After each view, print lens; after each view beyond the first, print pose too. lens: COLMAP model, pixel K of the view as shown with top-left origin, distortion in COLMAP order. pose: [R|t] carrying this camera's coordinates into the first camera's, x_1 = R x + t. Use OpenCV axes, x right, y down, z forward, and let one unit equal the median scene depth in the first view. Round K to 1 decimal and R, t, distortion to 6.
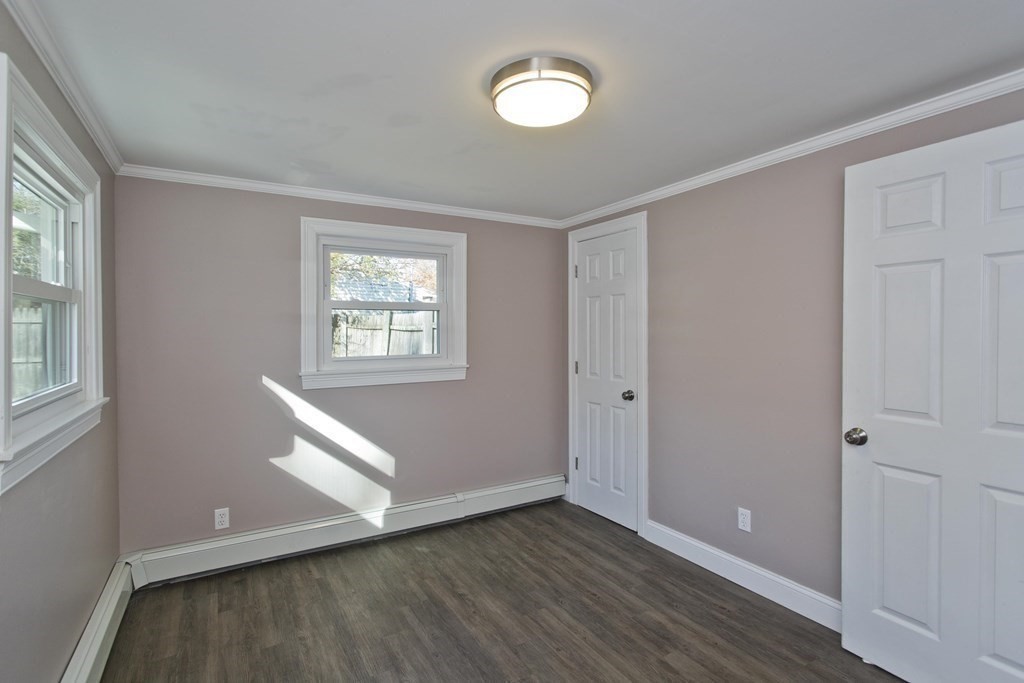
lens RADIAL K [[476.1, 0, 501.9], [0, 476.1, 337.9], [0, 0, 1]] dist [0.002816, 0.000432]
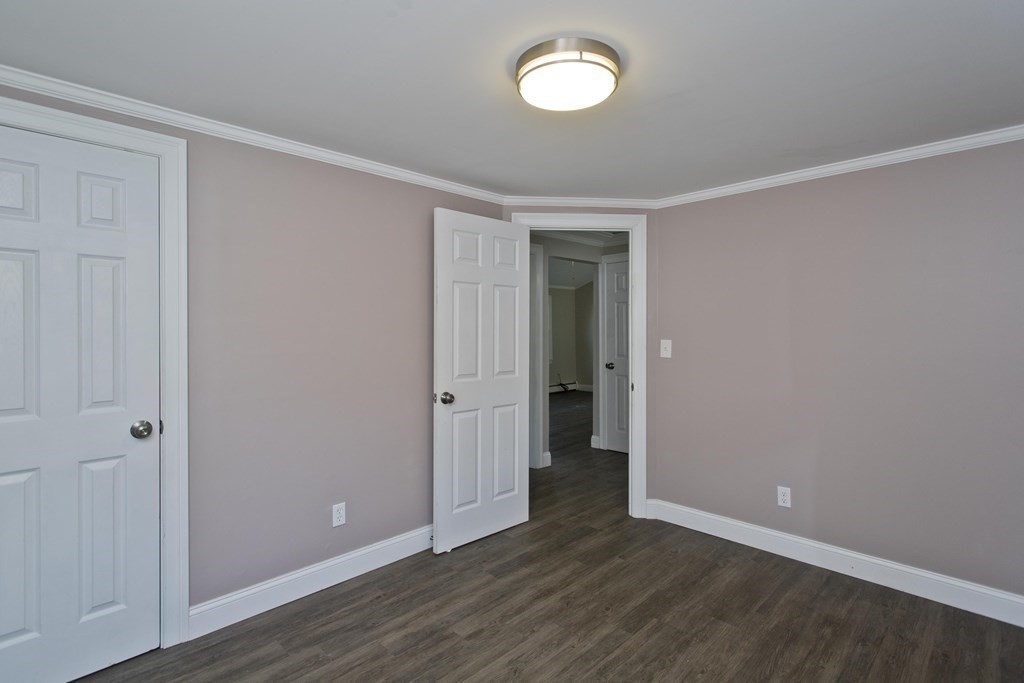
lens RADIAL K [[496.4, 0, 510.4], [0, 496.4, 331.0], [0, 0, 1]] dist [0.000983, 0.000690]
pose [[-0.244525, -0.002186, 0.969641, -0.668297], [0.013256, 0.999896, 0.005597, -0.000330], [-0.969552, 0.014222, -0.244470, 1.046313]]
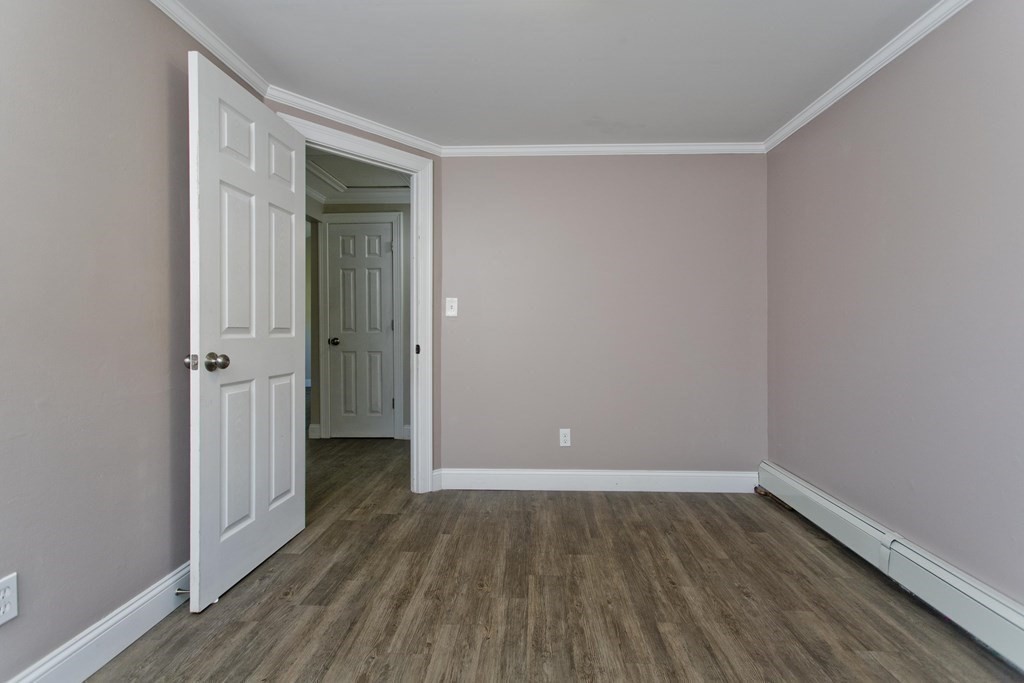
lens RADIAL K [[487.5, 0, 514.9], [0, 487.5, 335.2], [0, 0, 1]] dist [-0.000369, 0.000448]
pose [[-0.842238, -0.002850, 0.539099, -0.218061], [0.008593, 0.999788, 0.018710, 0.127666], [-0.539038, 0.020391, -0.842035, 1.311282]]
